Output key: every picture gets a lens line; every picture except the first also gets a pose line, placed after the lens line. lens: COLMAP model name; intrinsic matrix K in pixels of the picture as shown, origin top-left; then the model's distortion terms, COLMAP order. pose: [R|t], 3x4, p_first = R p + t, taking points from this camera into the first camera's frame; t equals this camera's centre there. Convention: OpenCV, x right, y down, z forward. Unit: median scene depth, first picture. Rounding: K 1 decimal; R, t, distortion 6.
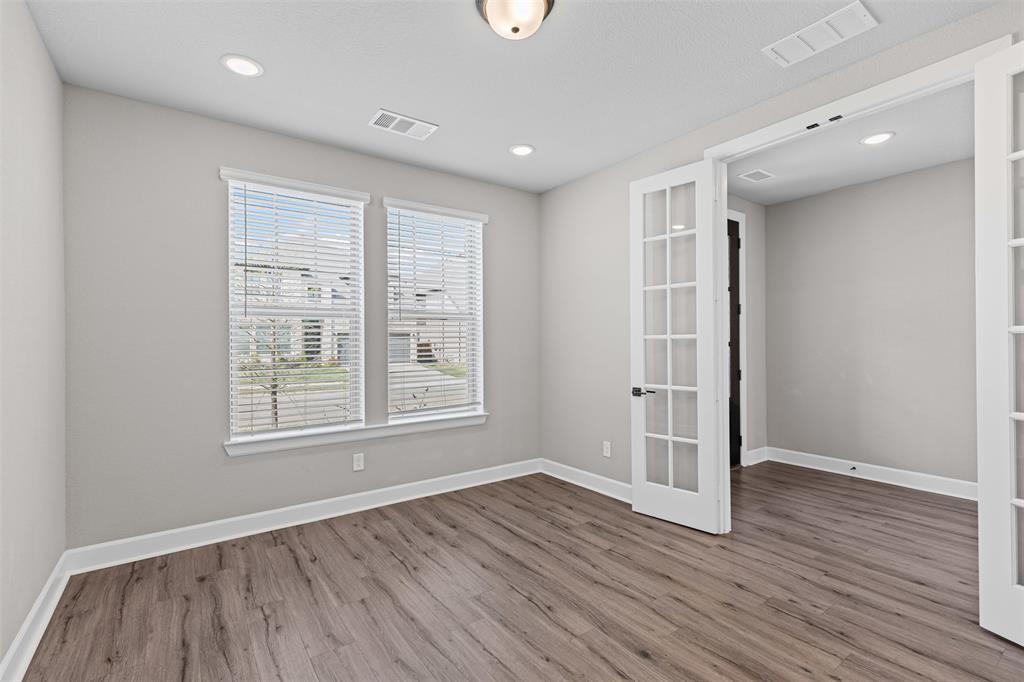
lens RADIAL K [[460.6, 0, 508.6], [0, 460.6, 346.4], [0, 0, 1]] dist [0.006392, 0.001023]
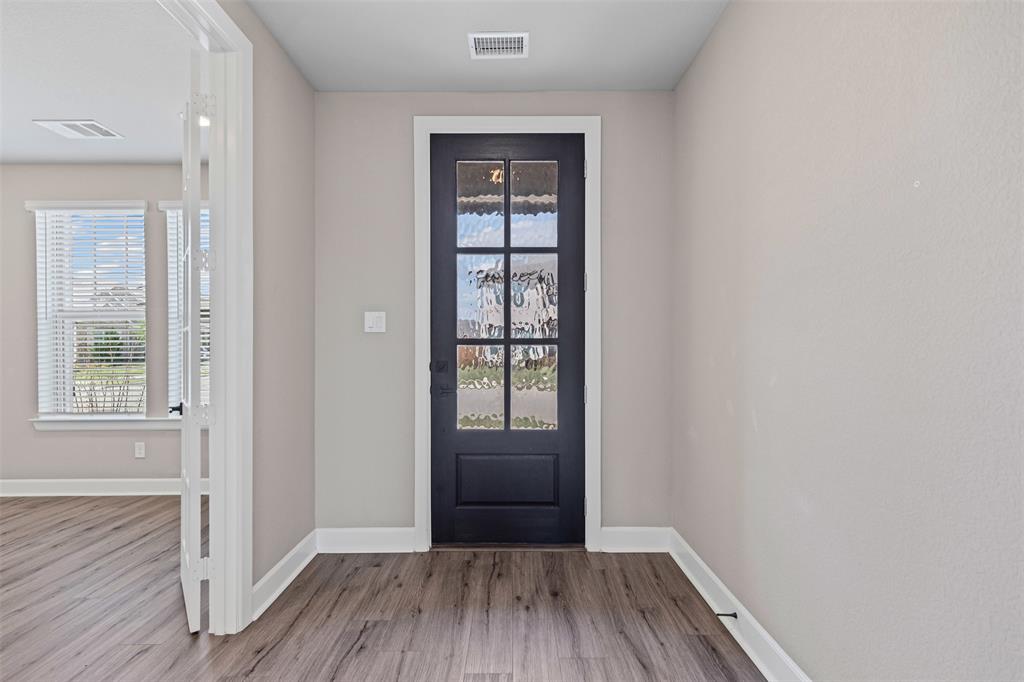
lens RADIAL K [[460.6, 0, 508.6], [0, 460.6, 346.4], [0, 0, 1]] dist [0.006392, 0.001023]
pose [[0.810377, -0.003793, -0.585896, 1.130821], [-0.004134, 0.999917, -0.012190, 0.019525], [0.585894, 0.012301, 0.810294, 0.700579]]
